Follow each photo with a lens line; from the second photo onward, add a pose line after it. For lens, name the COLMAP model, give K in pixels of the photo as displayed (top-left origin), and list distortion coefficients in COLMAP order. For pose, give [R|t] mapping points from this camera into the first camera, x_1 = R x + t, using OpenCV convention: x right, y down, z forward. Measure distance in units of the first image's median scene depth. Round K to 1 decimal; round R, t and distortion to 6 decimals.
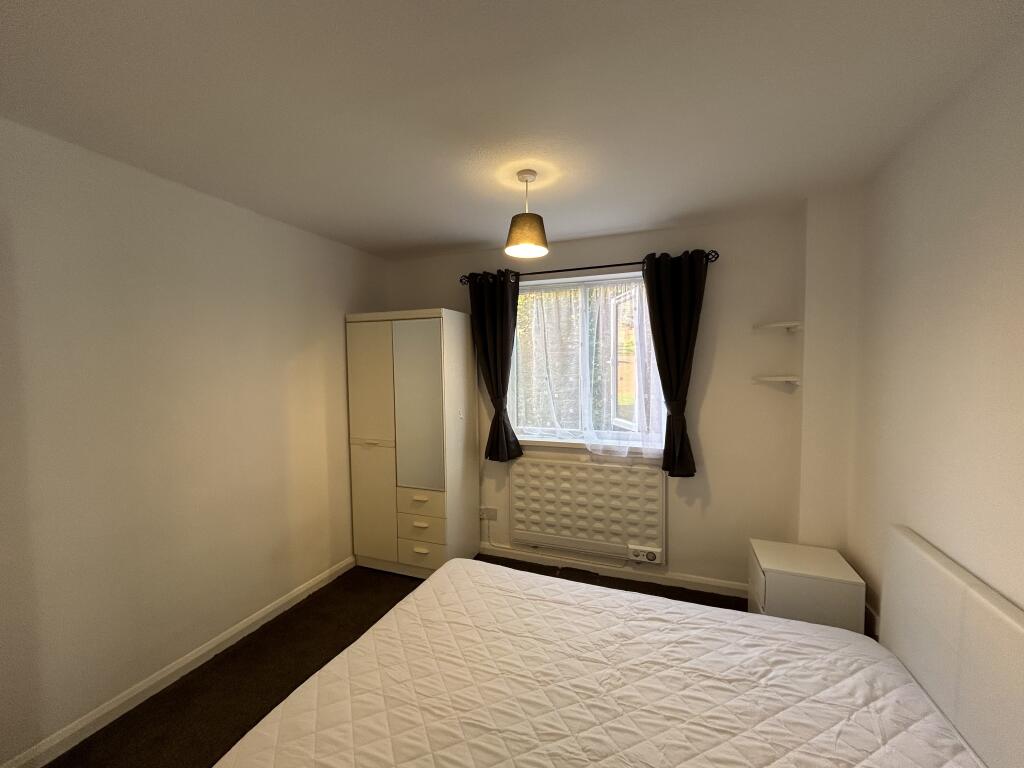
lens RADIAL K [[413.6, 0, 512.0], [0, 413.6, 384.0], [0, 0, 1]] dist [0.013717, -0.000128]
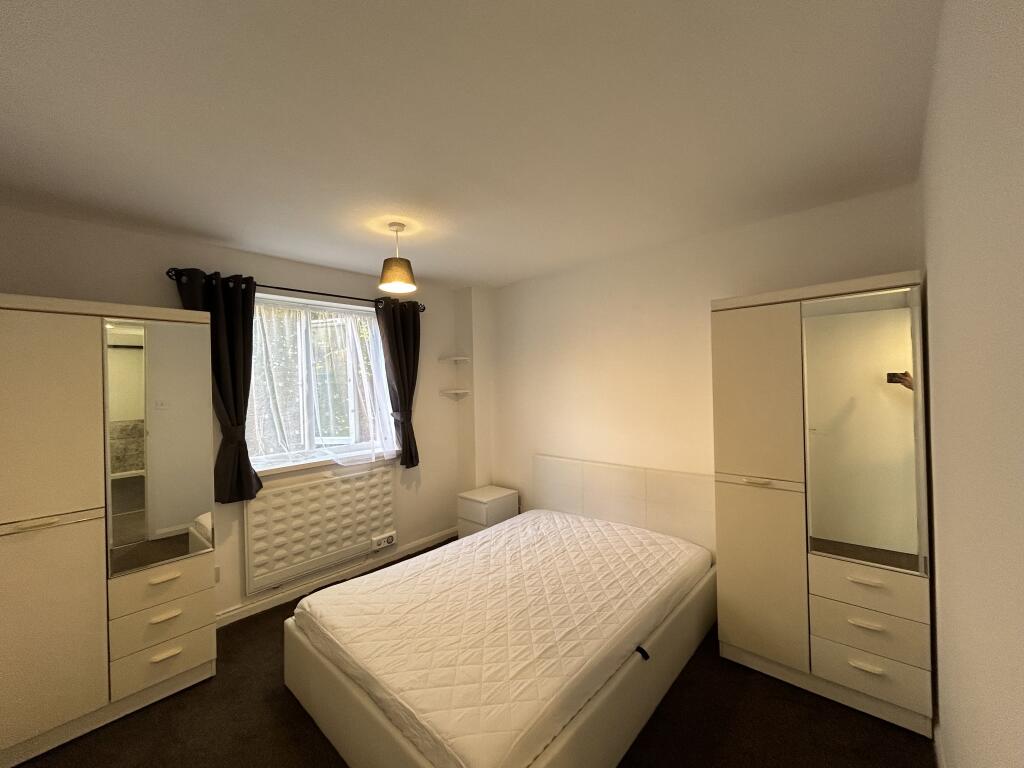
lens RADIAL K [[413.6, 0, 512.0], [0, 413.6, 384.0], [0, 0, 1]] dist [0.013717, -0.000128]
pose [[0.360334, -0.002320, 0.932820, -0.669180], [0.065607, 0.997584, -0.022862, 0.007228], [-0.930513, 0.069437, 0.359616, 0.187976]]
